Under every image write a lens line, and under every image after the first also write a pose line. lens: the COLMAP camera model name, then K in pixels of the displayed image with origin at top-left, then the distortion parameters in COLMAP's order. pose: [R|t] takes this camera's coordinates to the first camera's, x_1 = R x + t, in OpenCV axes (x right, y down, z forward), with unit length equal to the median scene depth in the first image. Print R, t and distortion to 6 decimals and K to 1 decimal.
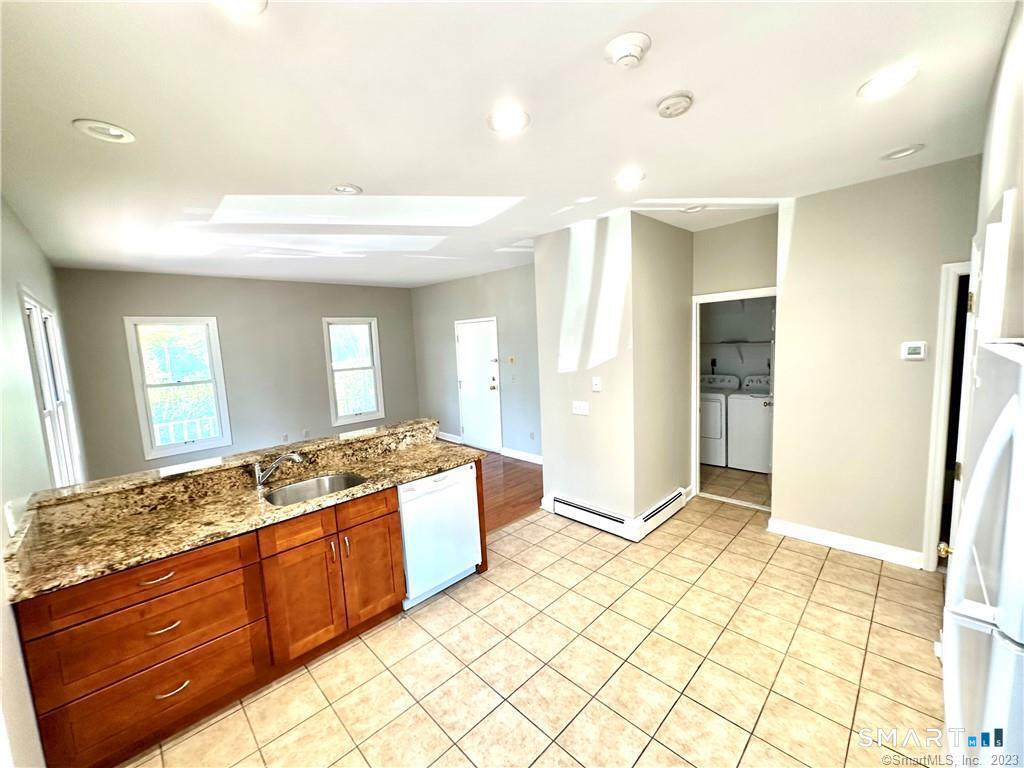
lens RADIAL K [[407.7, 0, 512.6], [0, 407.7, 385.4], [0, 0, 1]] dist [-0.001493, 0.000661]
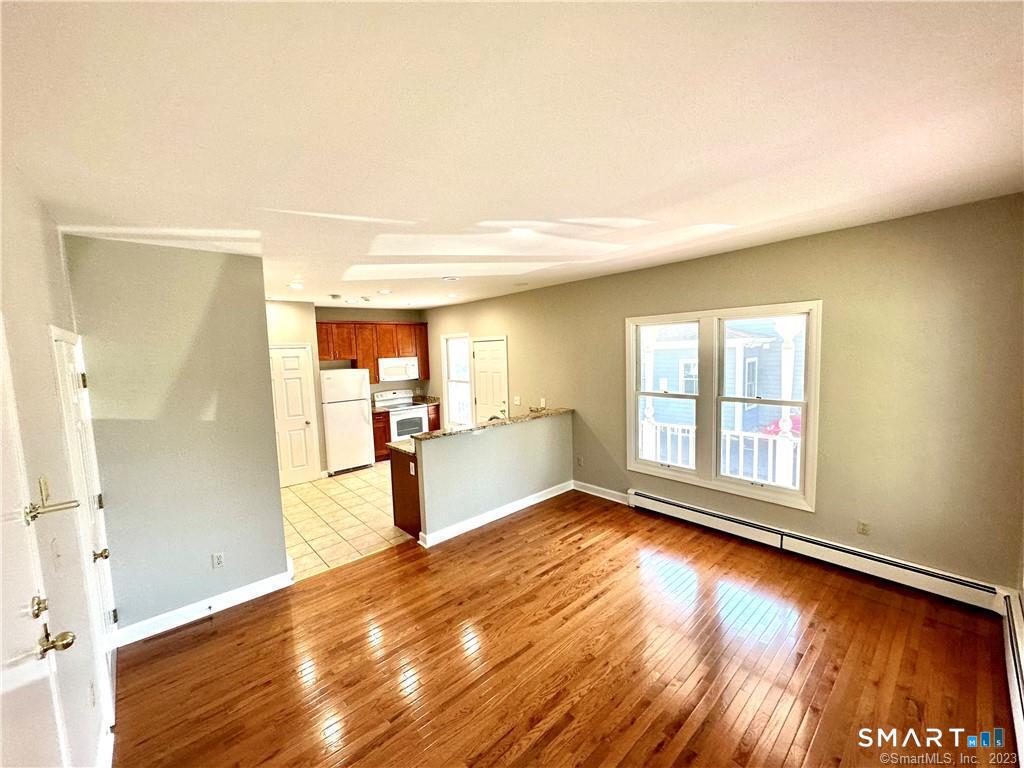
lens RADIAL K [[407.7, 0, 512.9], [0, 407.7, 387.6], [0, 0, 1]] dist [-0.001493, 0.000661]
pose [[-0.995490, 0.075671, 0.057210, -0.336693], [0.085962, 0.974629, 0.206659, -0.164233], [-0.040121, 0.210645, -0.976739, 1.282494]]
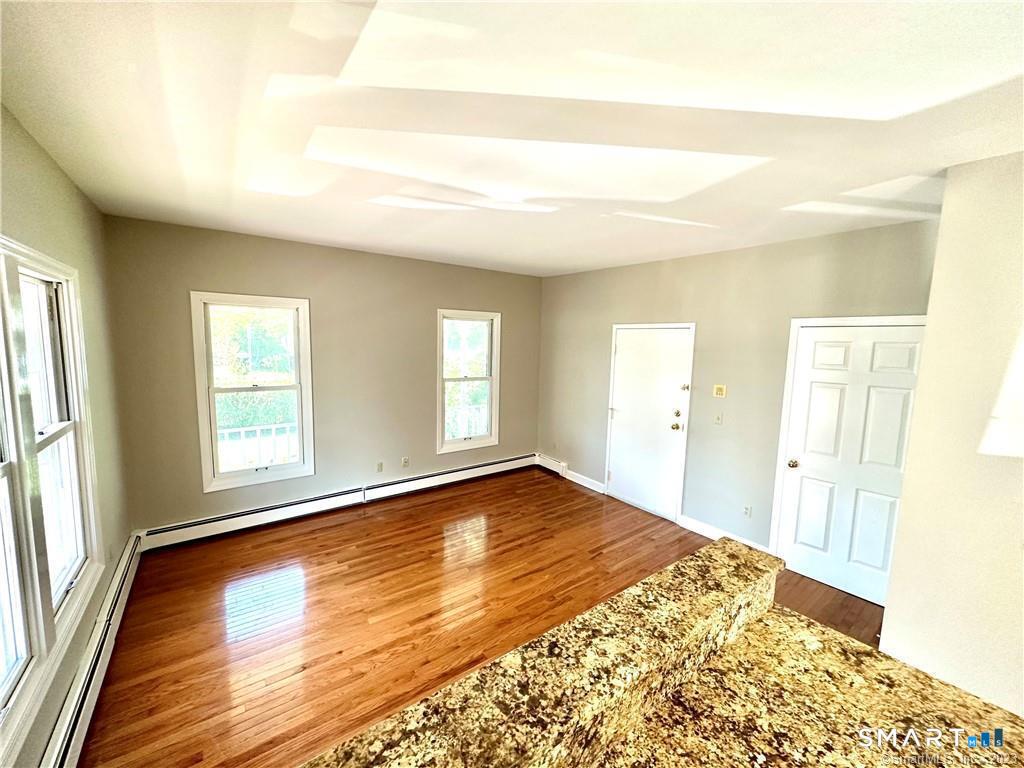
lens RADIAL K [[407.7, 0, 512.5], [0, 407.7, 383.7], [0, 0, 1]] dist [-0.001493, 0.000661]
pose [[0.988657, 0.082078, -0.125780, -0.260264], [-0.082669, 0.996577, 0.000520, -0.047828], [0.125392, 0.009884, 0.992058, 0.318989]]
